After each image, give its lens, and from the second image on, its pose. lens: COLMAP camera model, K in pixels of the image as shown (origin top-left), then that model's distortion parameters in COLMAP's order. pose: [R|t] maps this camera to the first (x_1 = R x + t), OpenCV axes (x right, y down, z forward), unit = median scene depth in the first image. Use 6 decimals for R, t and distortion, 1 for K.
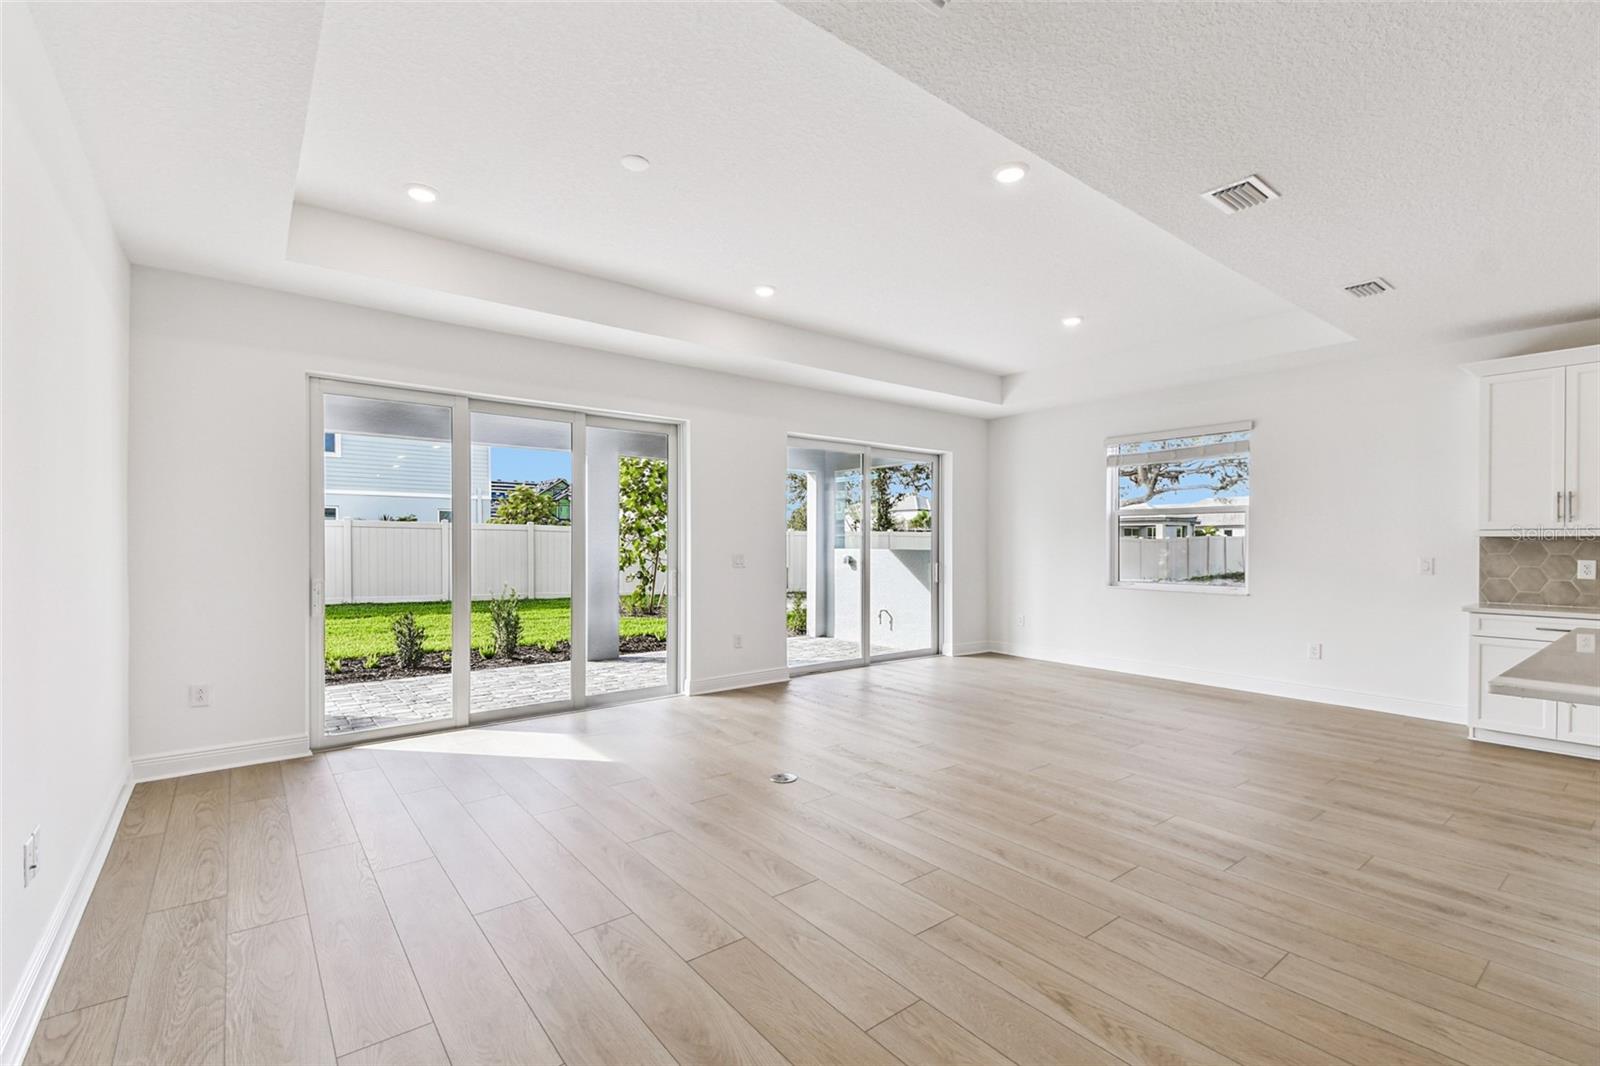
lens RADIAL K [[699.7, 0, 793.3], [0, 699.7, 547.1], [0, 0, 1]] dist [0.052115, -0.027030]
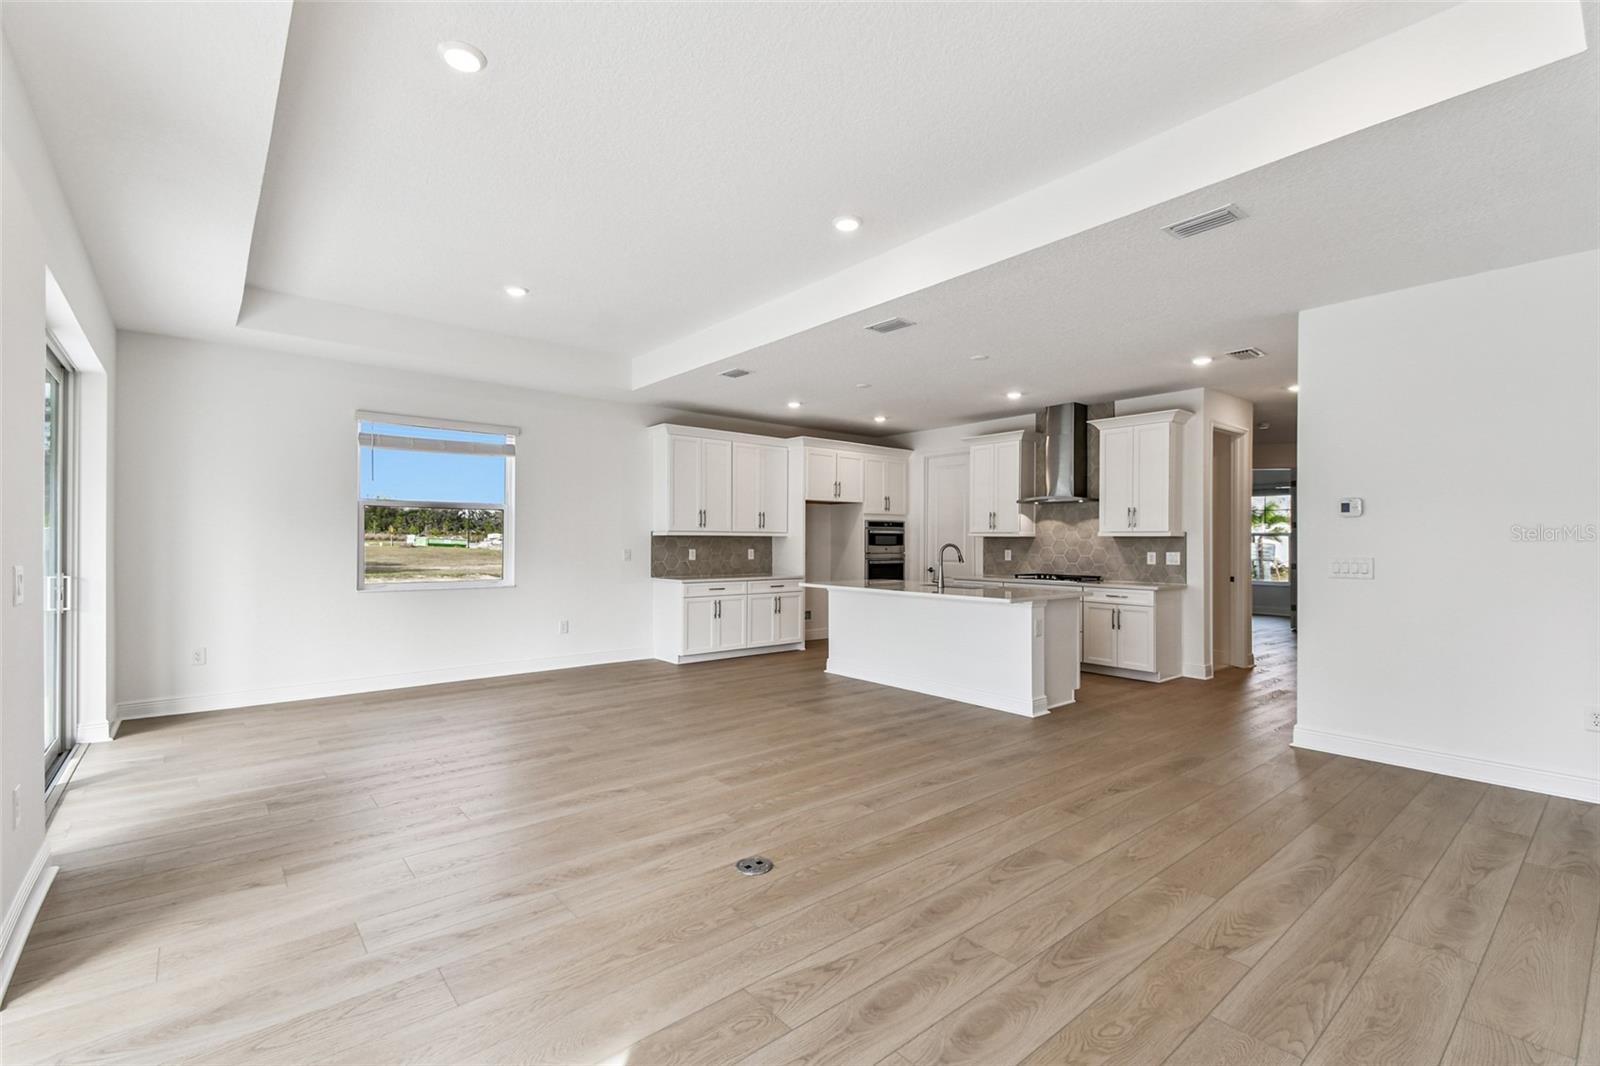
lens RADIAL K [[698.5, 0, 794.2], [0, 698.5, 536.6], [0, 0, 1]] dist [0.054044, -0.027035]
pose [[-0.029070, 0.004436, 0.999568, -0.566663], [0.002085, 0.999988, -0.004378, -0.003847], [-0.999575, 0.001957, -0.029079, 0.749919]]
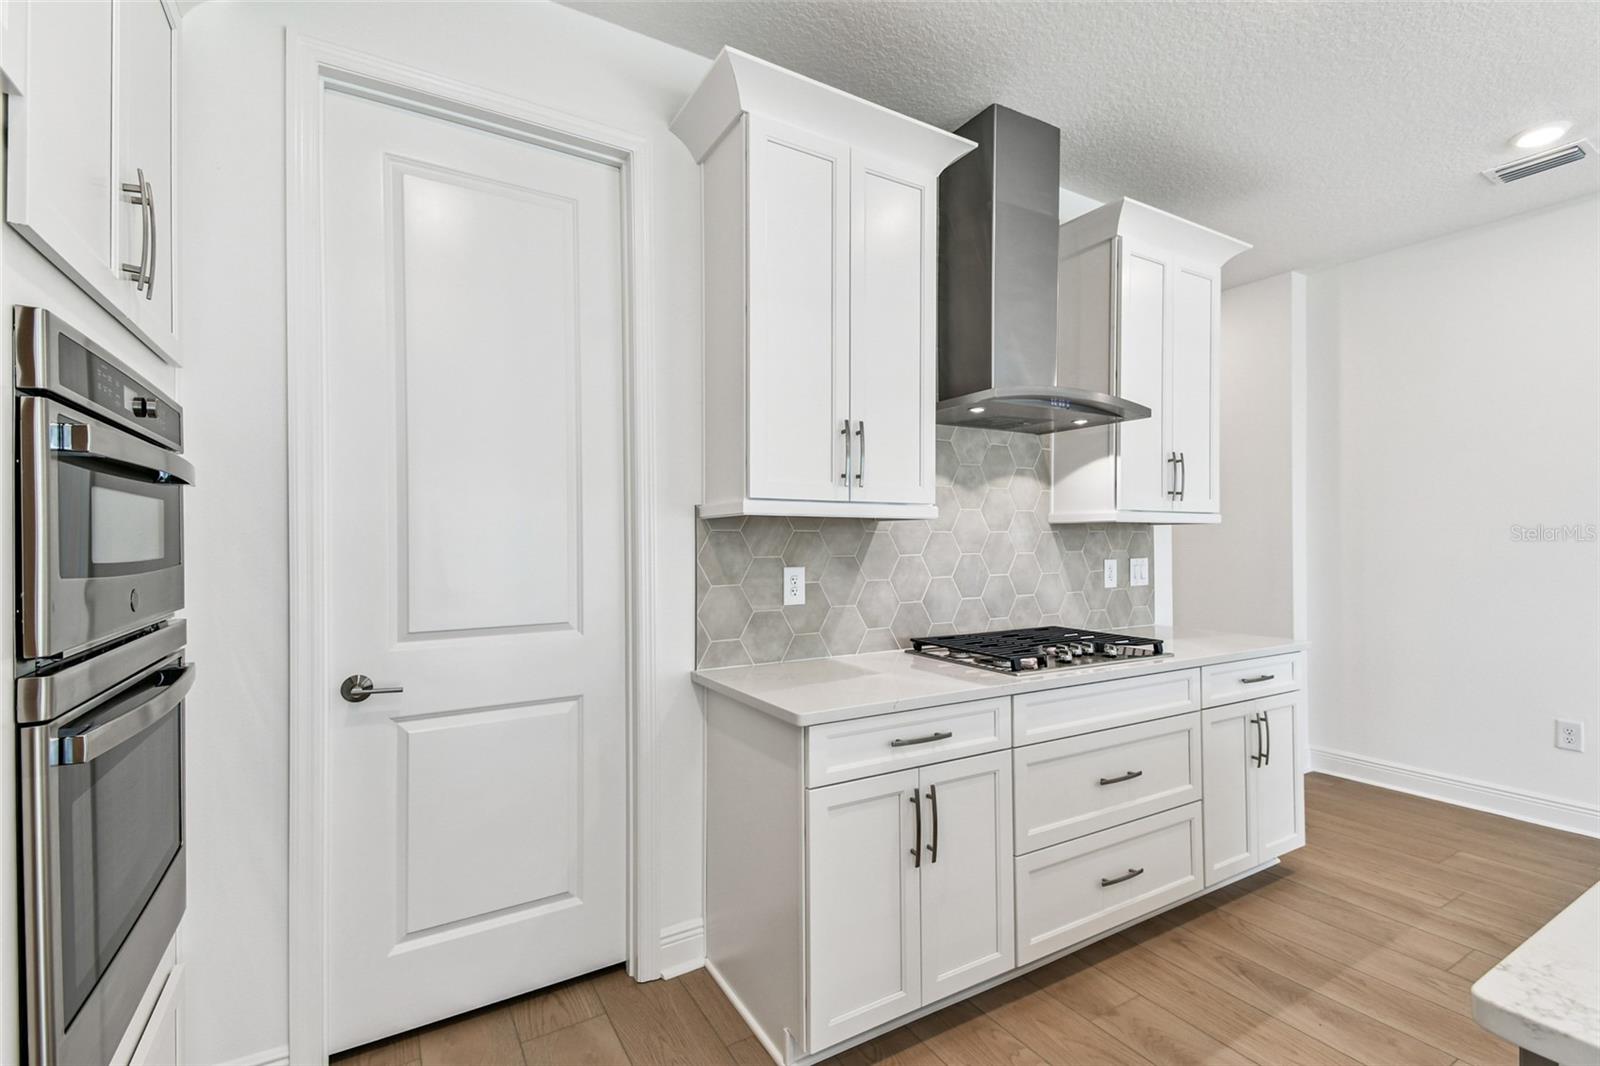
lens RADIAL K [[713.6, 0, 794.9], [0, 713.6, 542.1], [0, 0, 1]] dist [0.055984, -0.027019]
pose [[-0.991899, -0.000441, 0.127031, 1.012272], [0.000734, 0.999957, 0.009204, 0.000613], [-0.127029, 0.009223, -0.991856, 0.663769]]
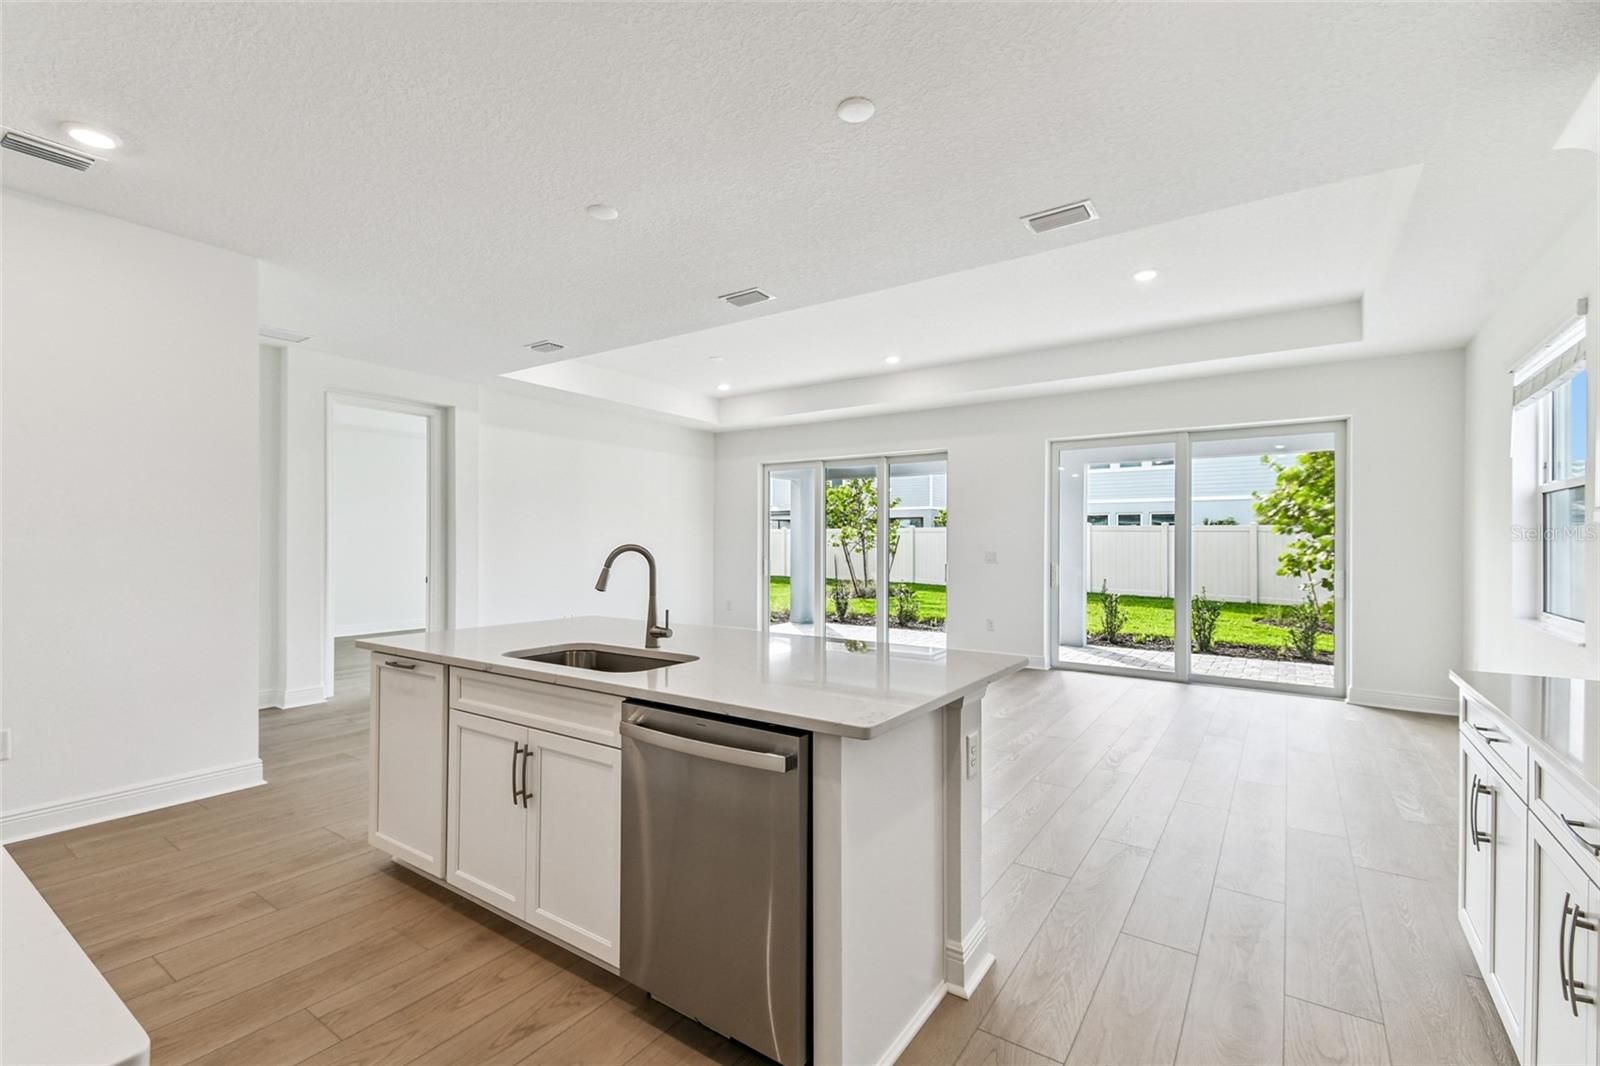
lens RADIAL K [[698.5, 0, 794.2], [0, 698.5, 536.6], [0, 0, 1]] dist [0.054044, -0.027035]
pose [[0.293237, -0.007610, -0.956009, 1.193589], [-0.010411, 0.999884, -0.011152, 0.002262], [0.955983, 0.013223, 0.293124, 0.403728]]
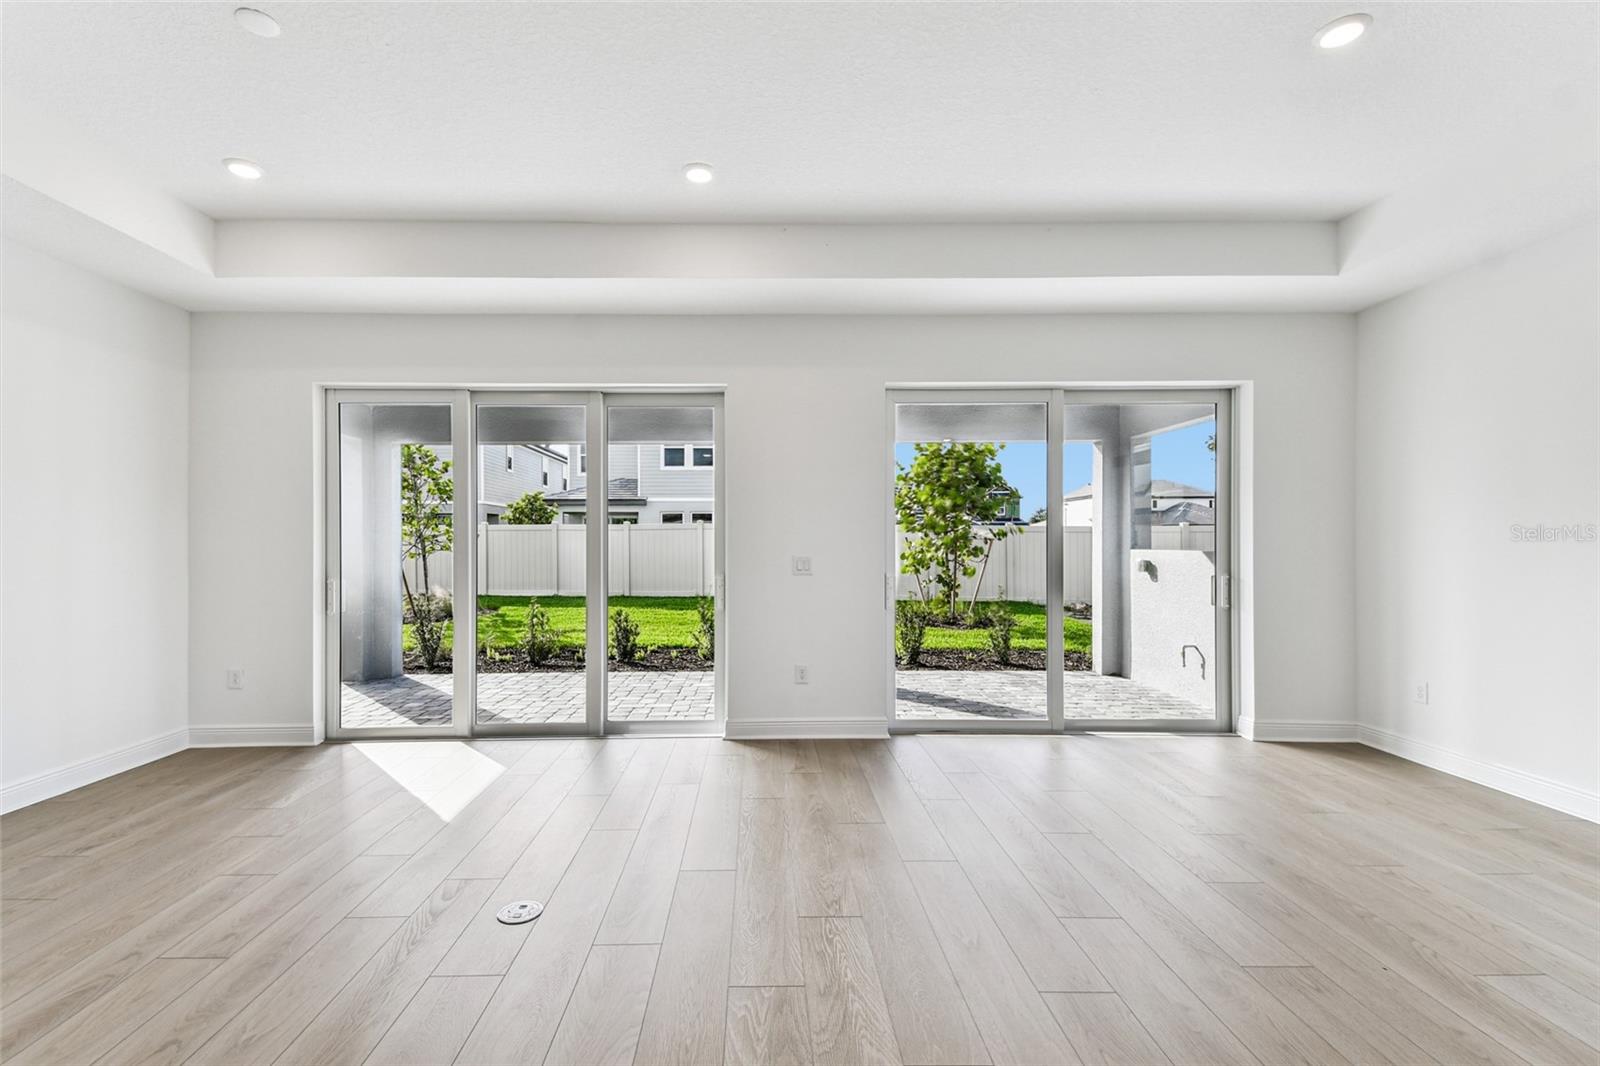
lens RADIAL K [[705.5, 0, 763.3], [0, 705.5, 538.3], [0, 0, 1]] dist [0.033953, -0.000321]
pose [[0.793338, -0.007069, -0.608741, 0.423891], [-0.000170, 0.999930, -0.011833, -0.000807], [0.608782, 0.009491, 0.793281, 0.473941]]
